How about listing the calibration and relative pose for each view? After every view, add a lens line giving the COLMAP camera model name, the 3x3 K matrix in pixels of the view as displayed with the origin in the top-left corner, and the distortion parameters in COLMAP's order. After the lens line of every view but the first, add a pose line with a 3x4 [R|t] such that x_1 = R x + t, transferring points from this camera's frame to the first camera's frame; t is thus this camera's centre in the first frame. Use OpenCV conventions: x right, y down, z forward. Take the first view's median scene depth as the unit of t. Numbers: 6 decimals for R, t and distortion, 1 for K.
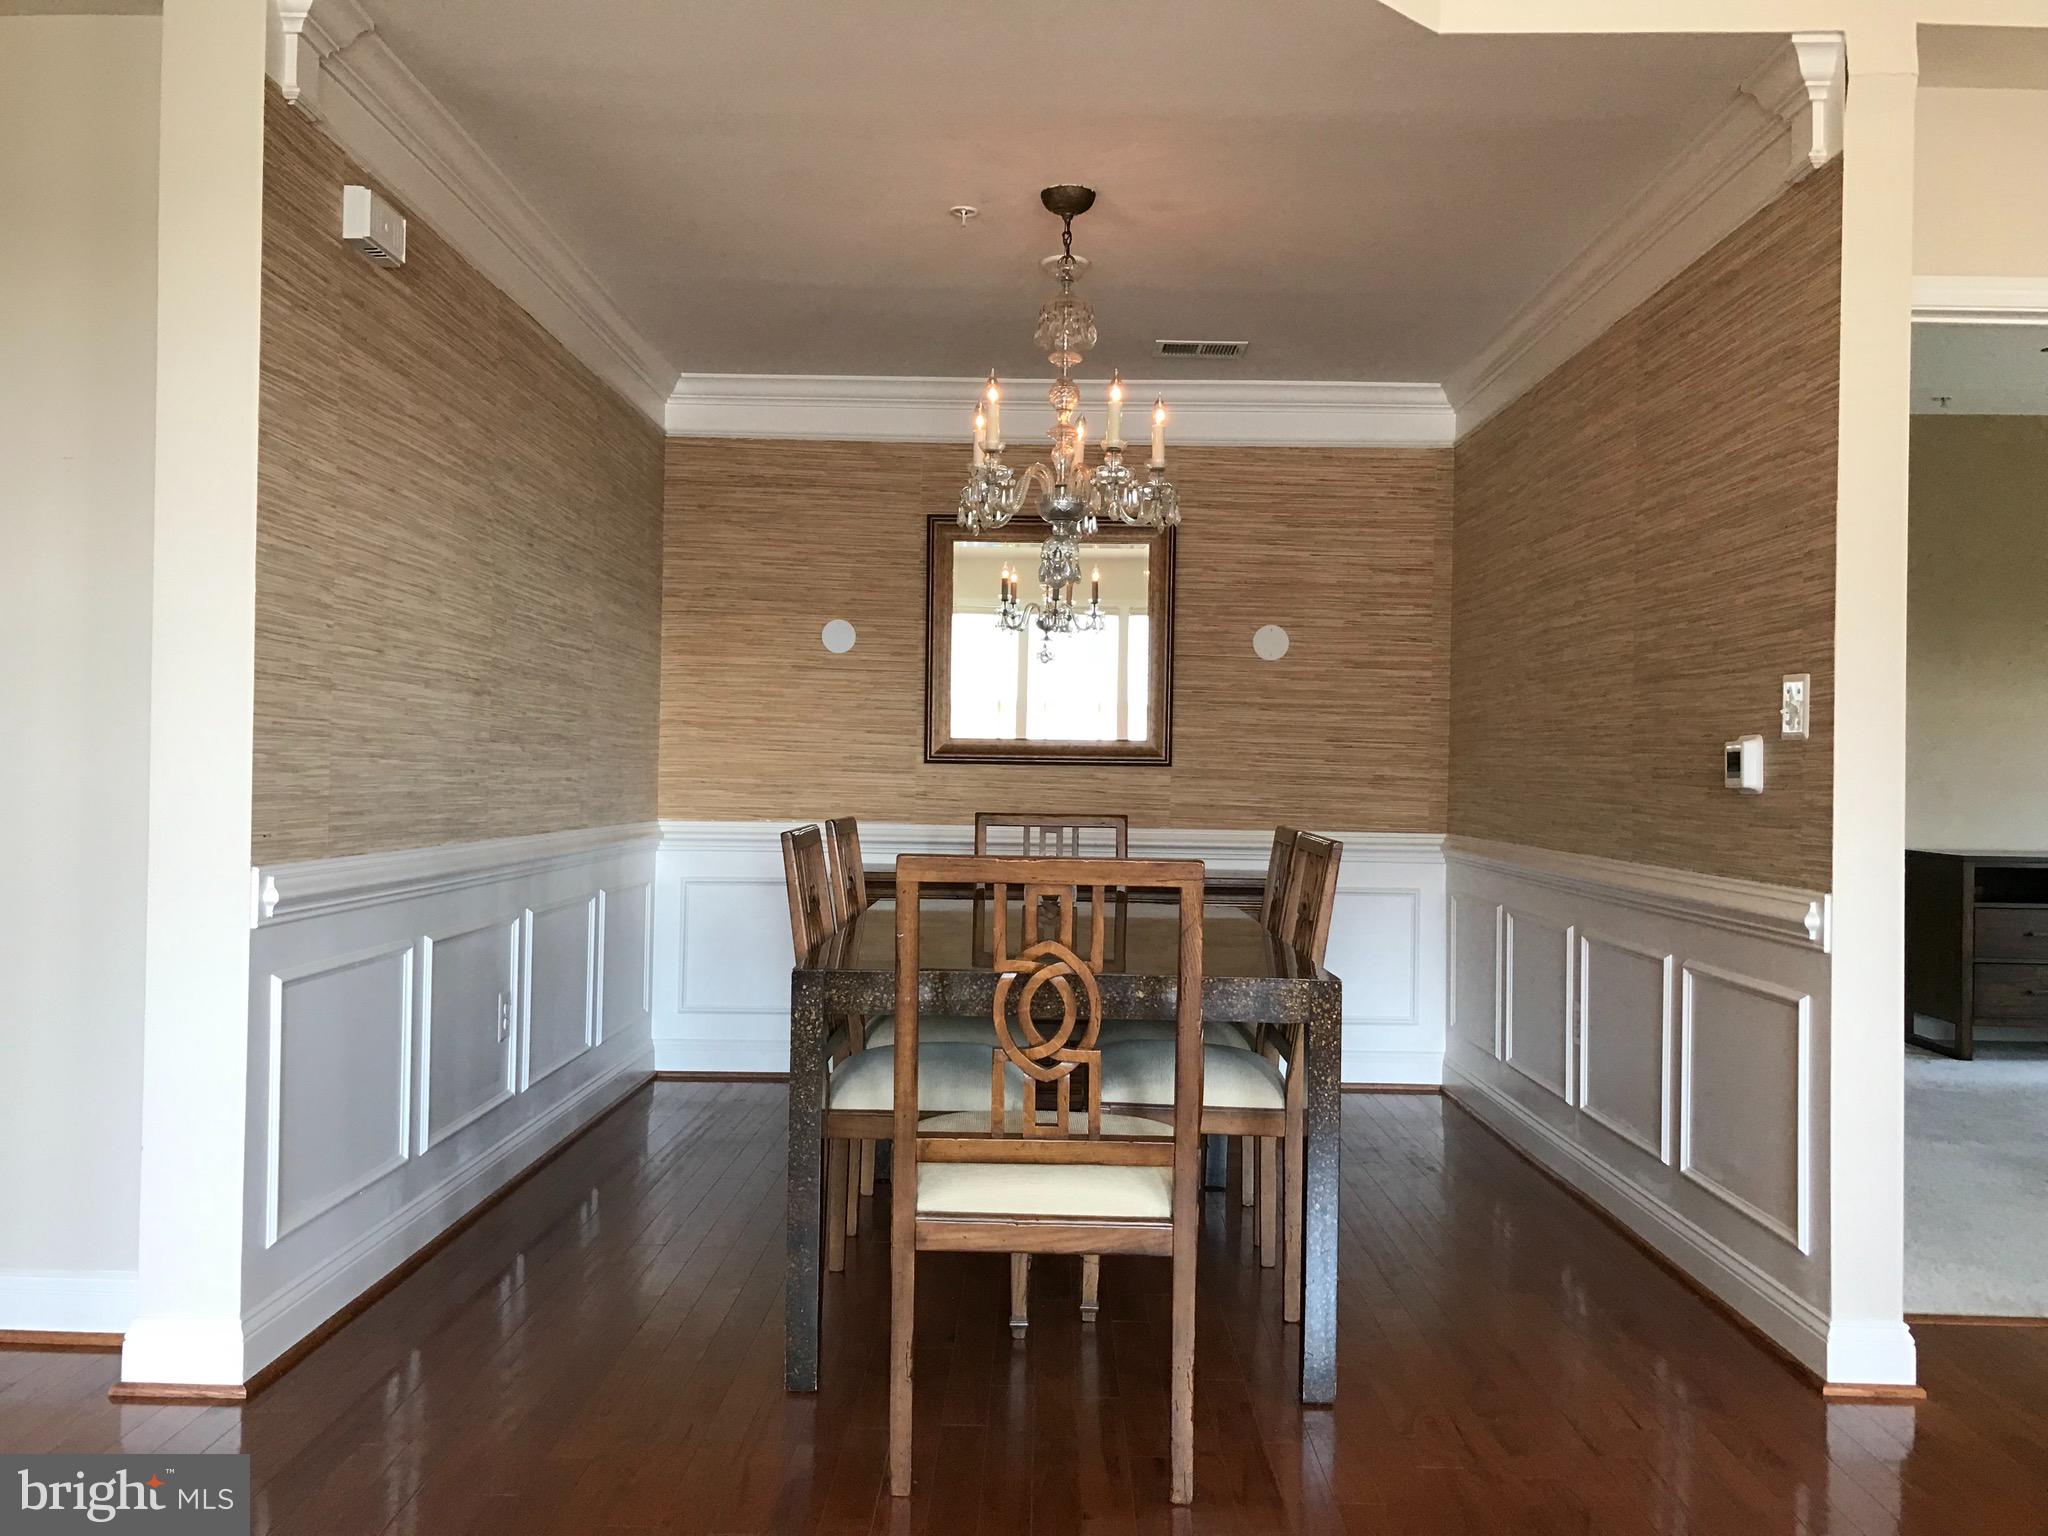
lens RADIAL K [[1665.1, 0, 1021.9], [0, 1665.1, 757.1], [0, 0, 1]] dist [0.024438, -0.035277]
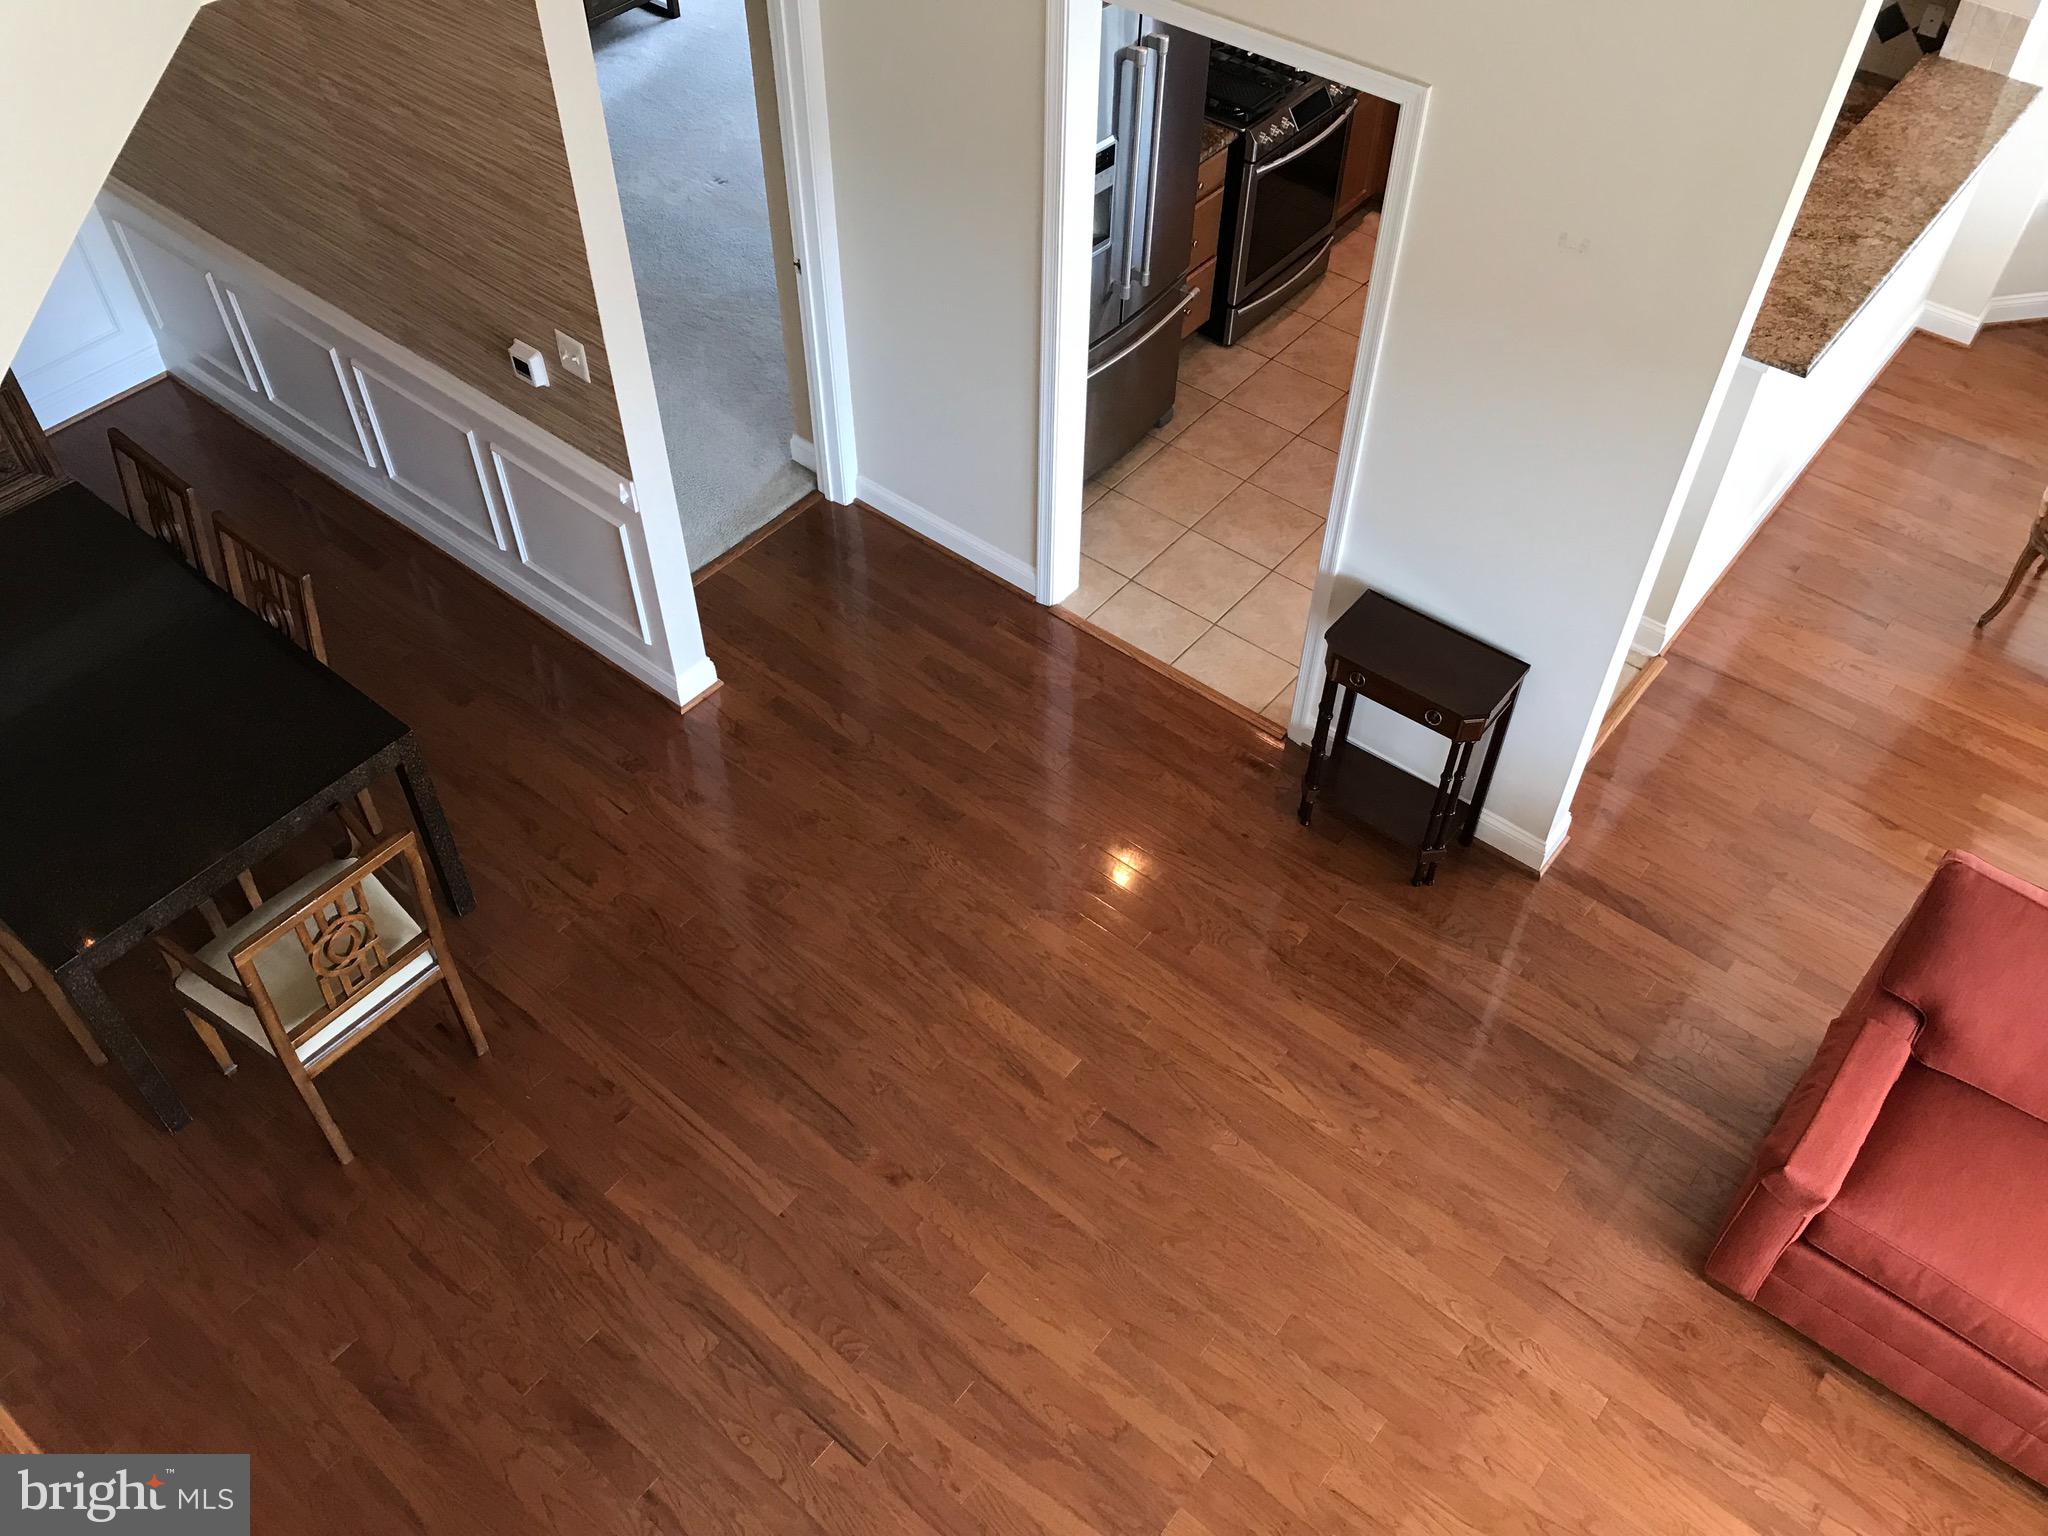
lens RADIAL K [[1665.1, 0, 1017.4], [0, 1665.1, 768.9], [0, 0, 1]] dist [0.024438, -0.035277]
pose [[0.618463, -0.588975, 0.520205, -0.220488], [-0.004741, 0.659186, 0.751965, -0.801119], [-0.785800, -0.467529, 0.404890, -0.013473]]
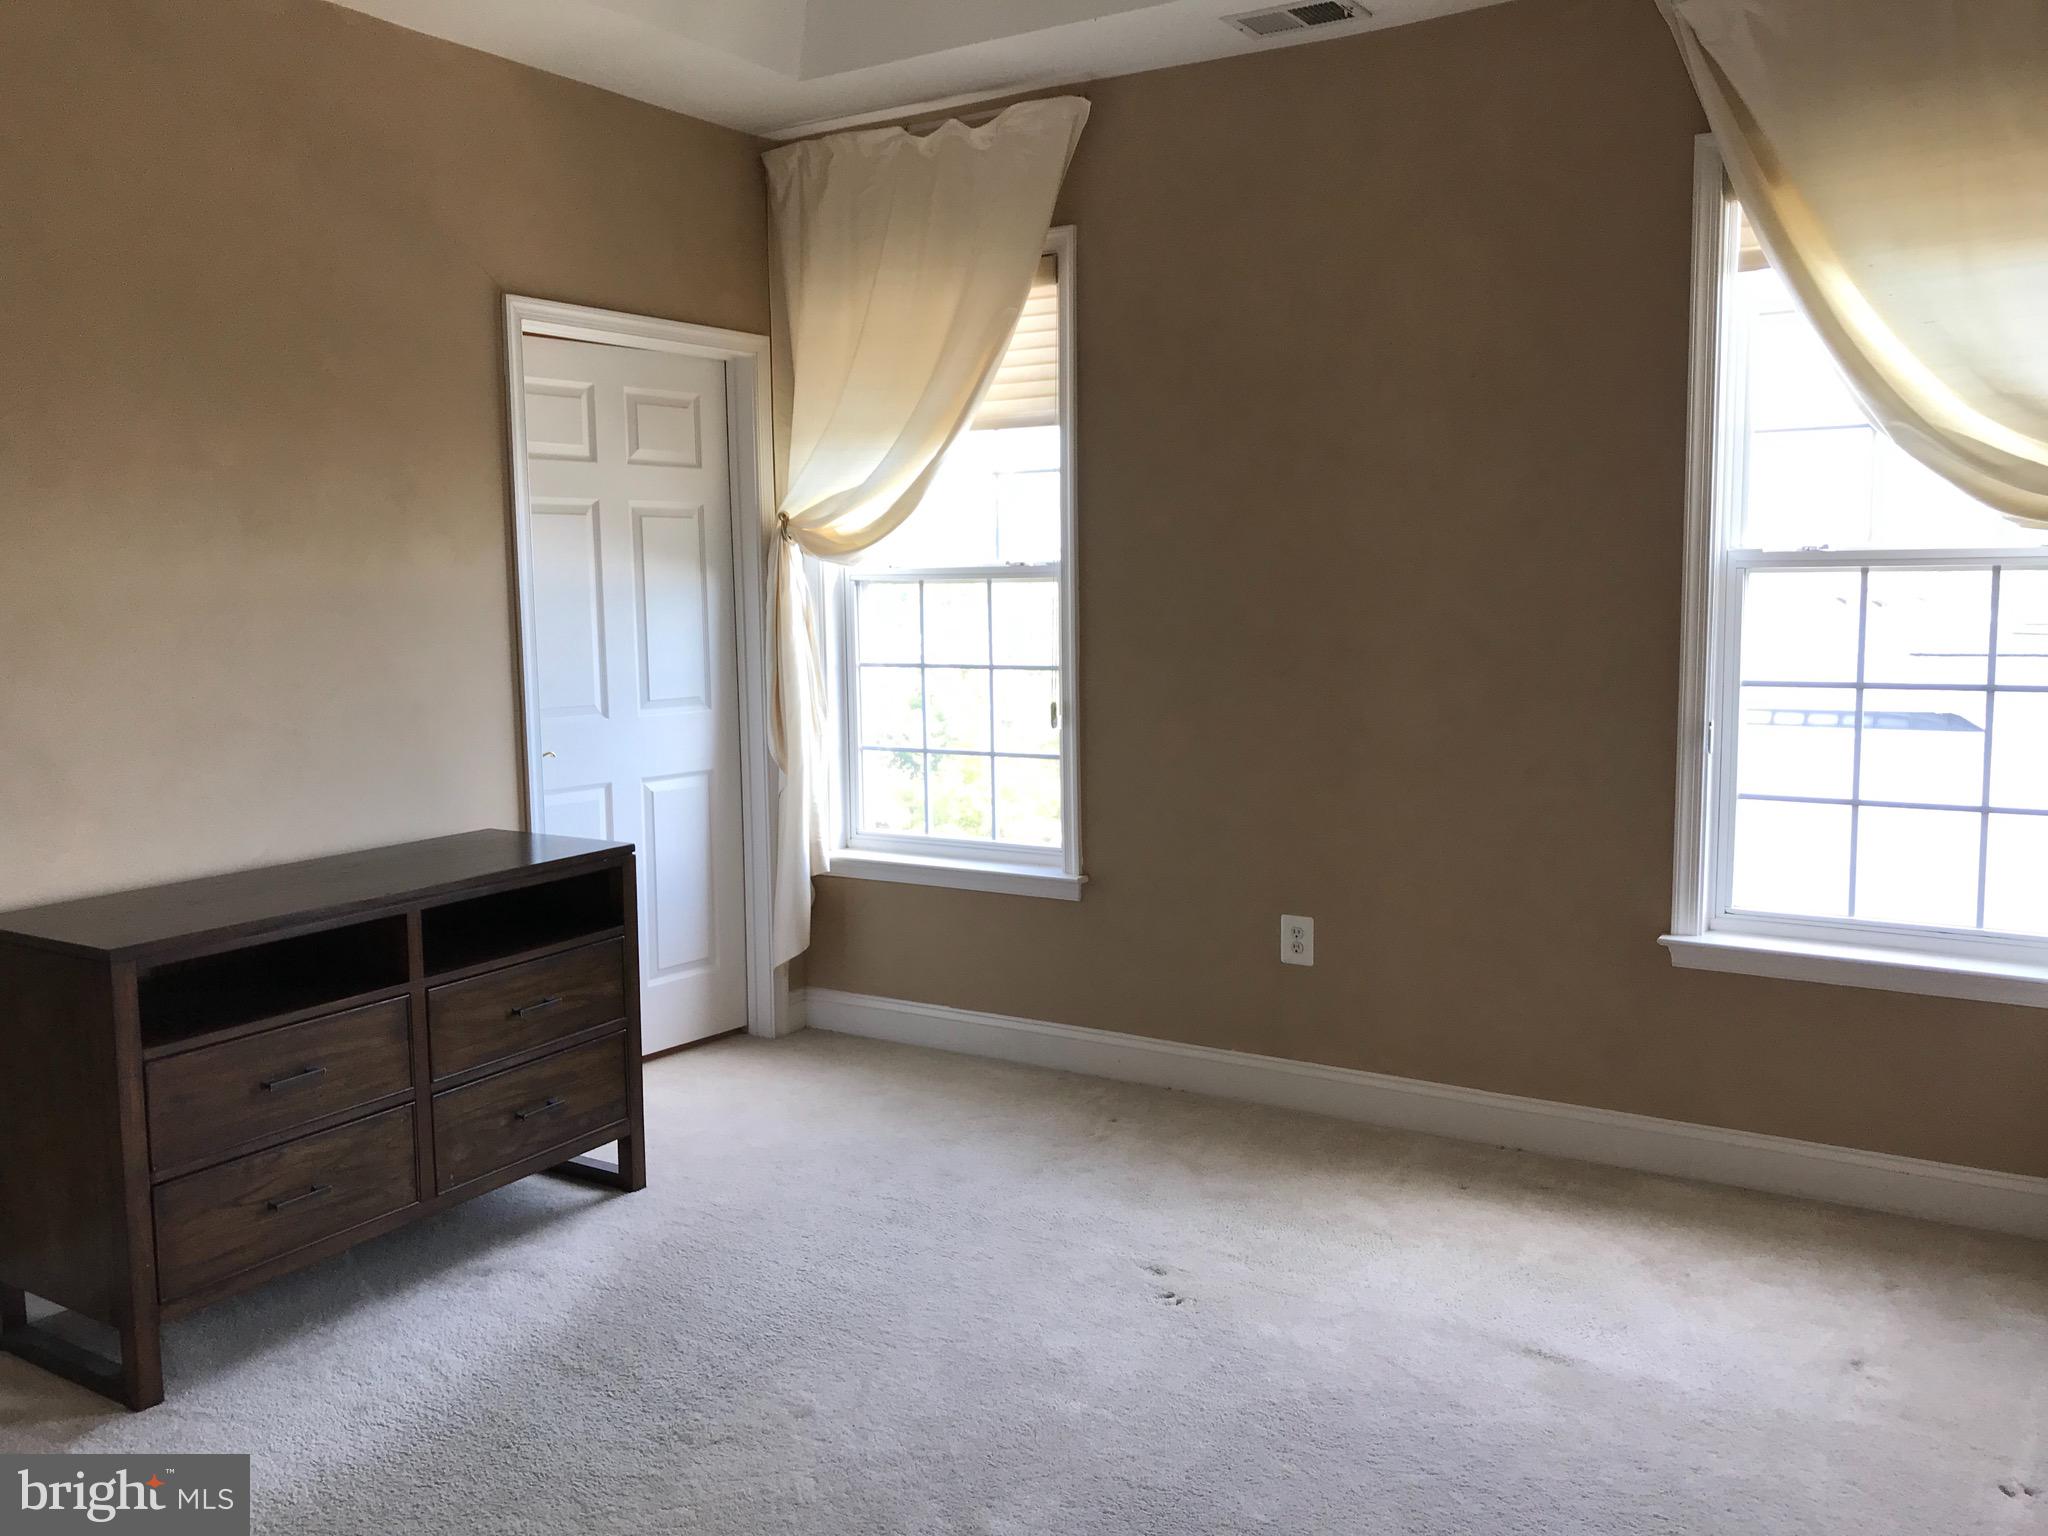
lens RADIAL K [[1665.1, 0, 1025.9], [0, 1665.1, 765.2], [0, 0, 1]] dist [0.024438, -0.035277]
pose [[0.512757, -0.119365, 0.850195, 0.650472], [0.009452, 0.991012, 0.133435, -0.076973], [-0.858482, -0.060384, 0.509277, 1.164460]]
